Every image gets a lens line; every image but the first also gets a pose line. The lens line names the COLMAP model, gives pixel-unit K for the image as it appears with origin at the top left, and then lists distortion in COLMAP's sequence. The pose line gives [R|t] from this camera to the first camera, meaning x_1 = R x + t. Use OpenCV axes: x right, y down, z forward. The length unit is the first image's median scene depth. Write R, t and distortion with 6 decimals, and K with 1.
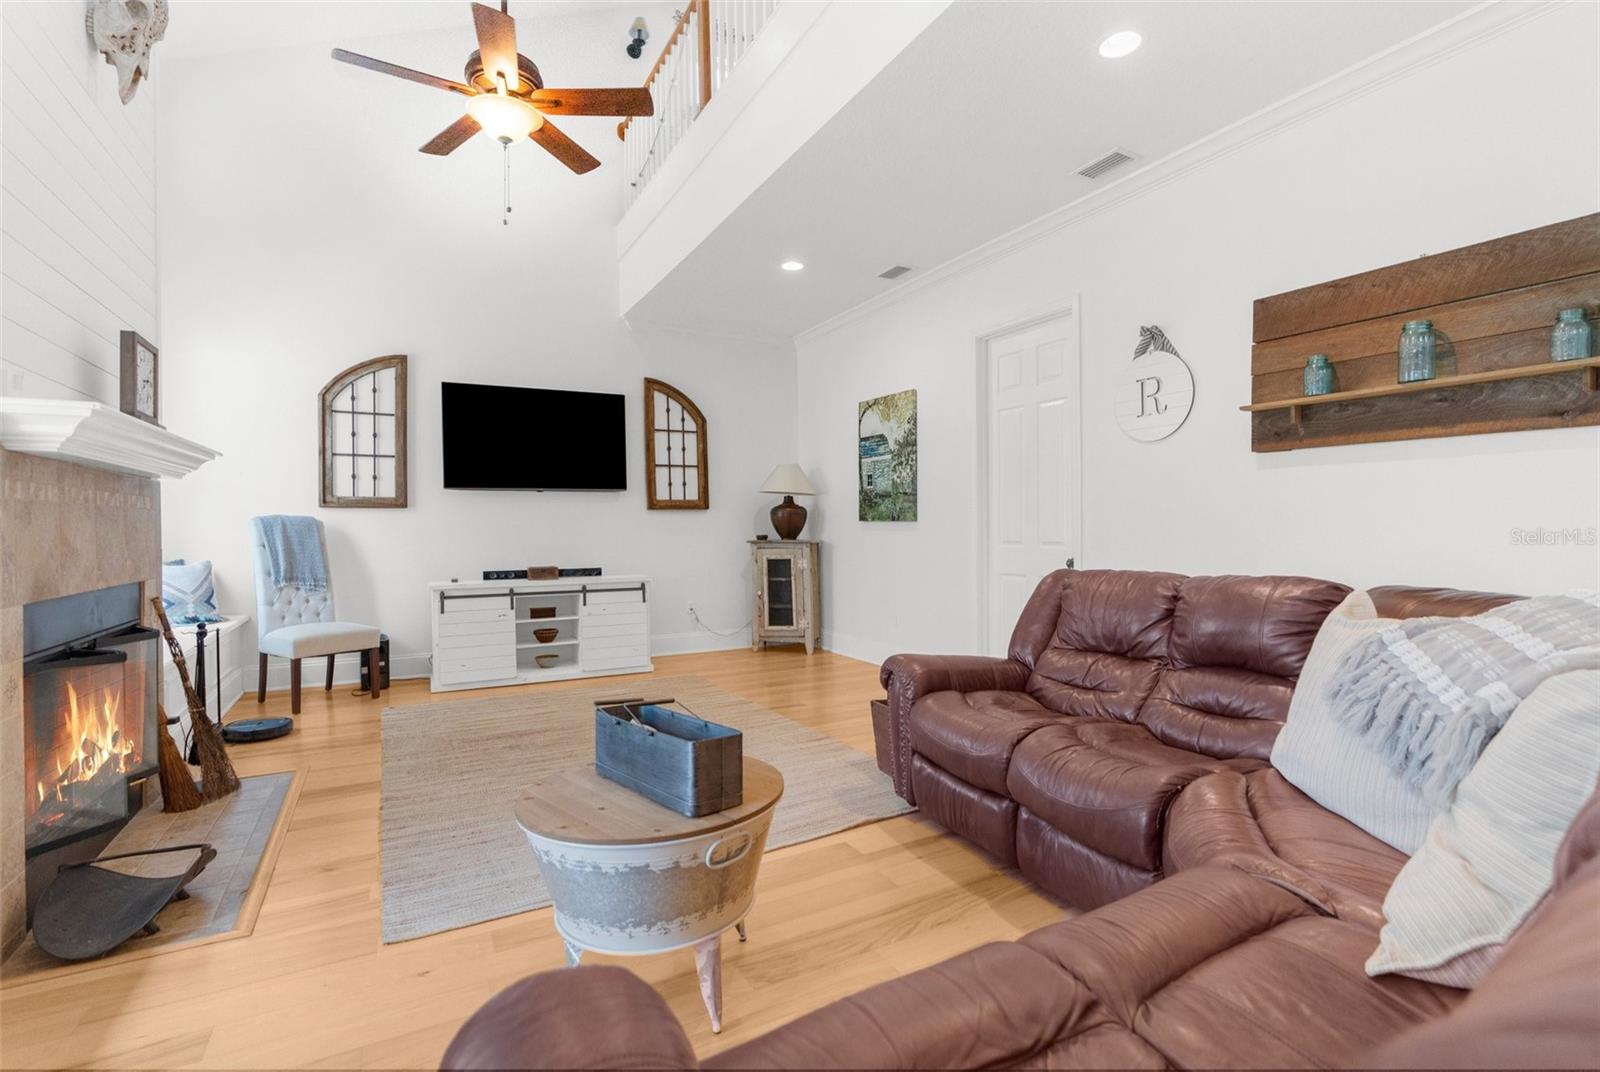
lens RADIAL K [[735.4, 0, 809.6], [0, 735.4, 533.3], [0, 0, 1]] dist [-0.017042, 0.002240]
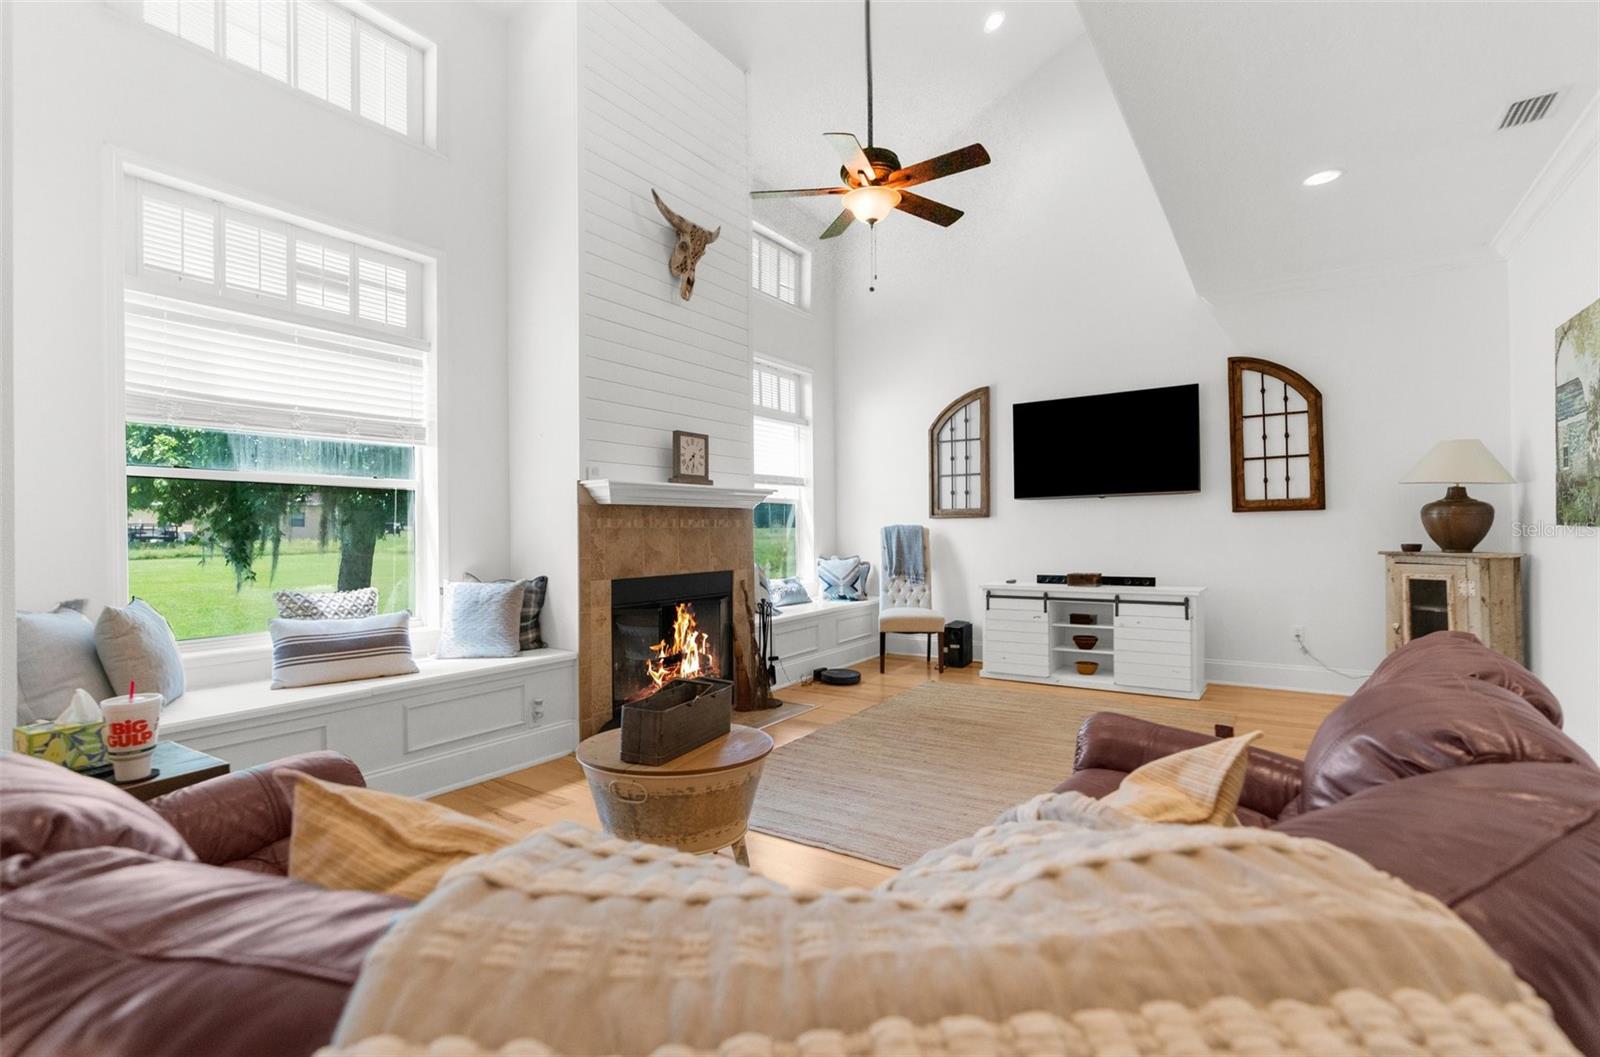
lens RADIAL K [[735.4, 0, 796.4], [0, 735.4, 532.3], [0, 0, 1]] dist [-0.017042, 0.002240]
pose [[0.451299, 0.003004, -0.892368, 0.357480], [0.001240, 0.999991, 0.003994, -0.015358], [0.892372, -0.002909, 0.451291, 0.194037]]
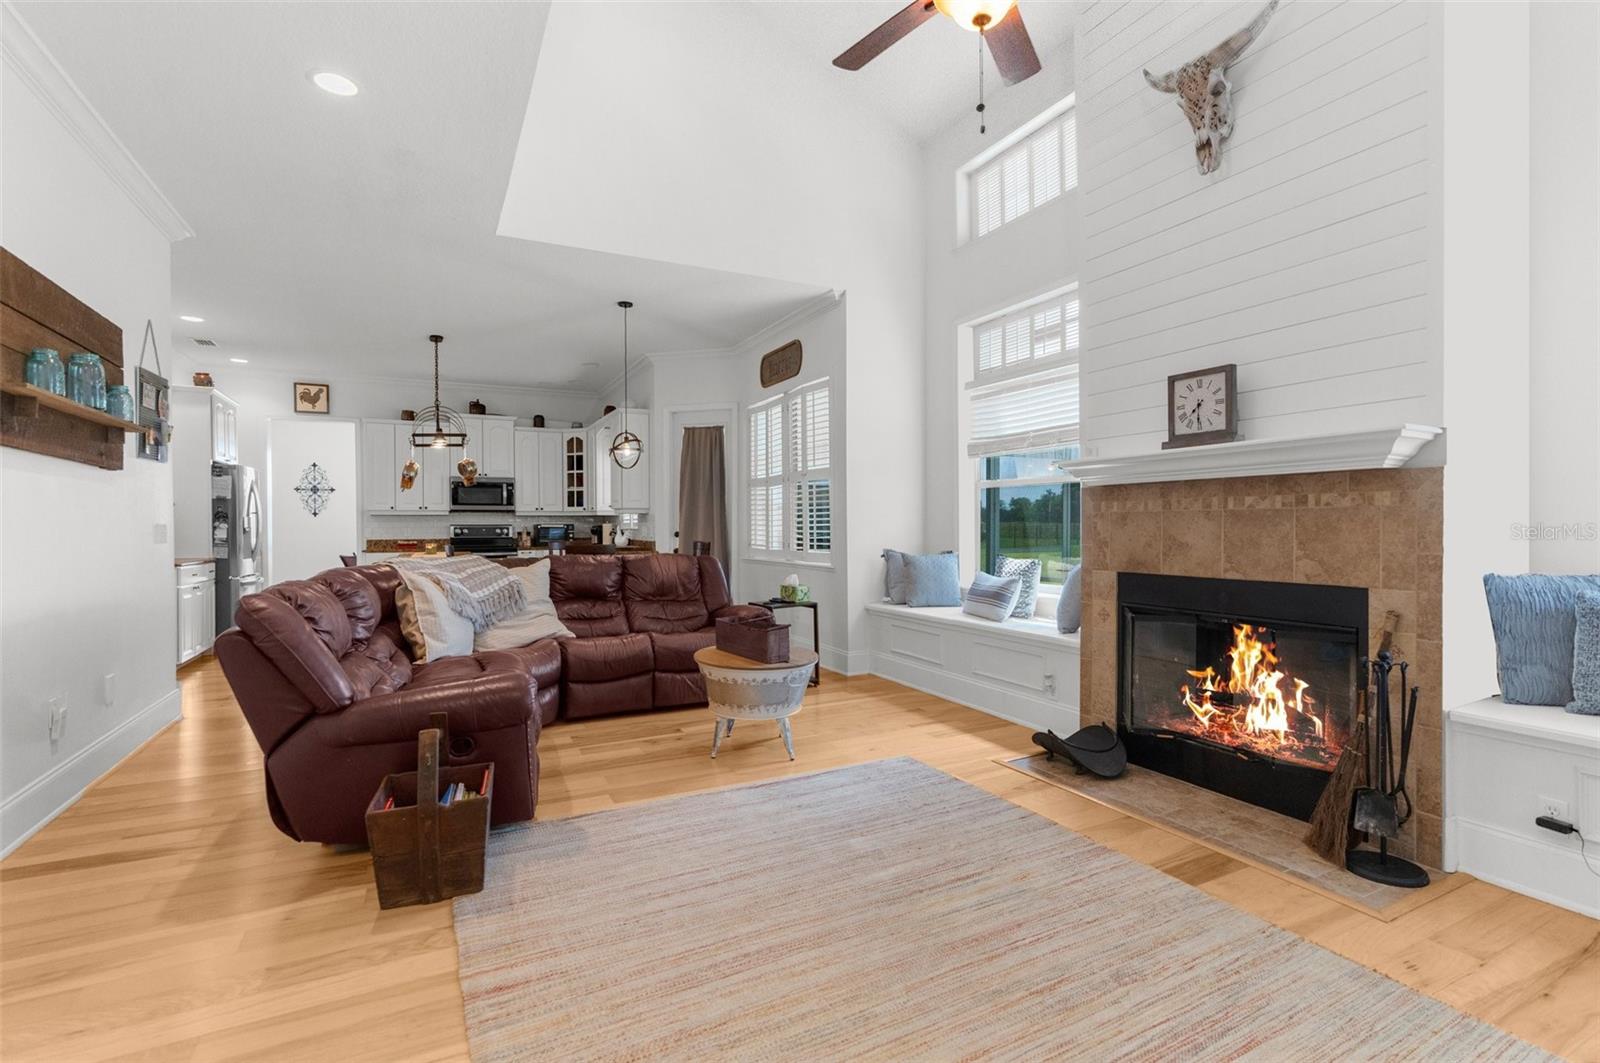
lens RADIAL K [[735.4, 0, 814.0], [0, 735.4, 539.0], [0, 0, 1]] dist [-0.017042, 0.002240]
pose [[-0.999586, 0.010915, 0.026611, -0.144700], [0.011562, 0.999638, 0.024283, -0.012027], [-0.026336, 0.024581, -0.999351, 1.020592]]
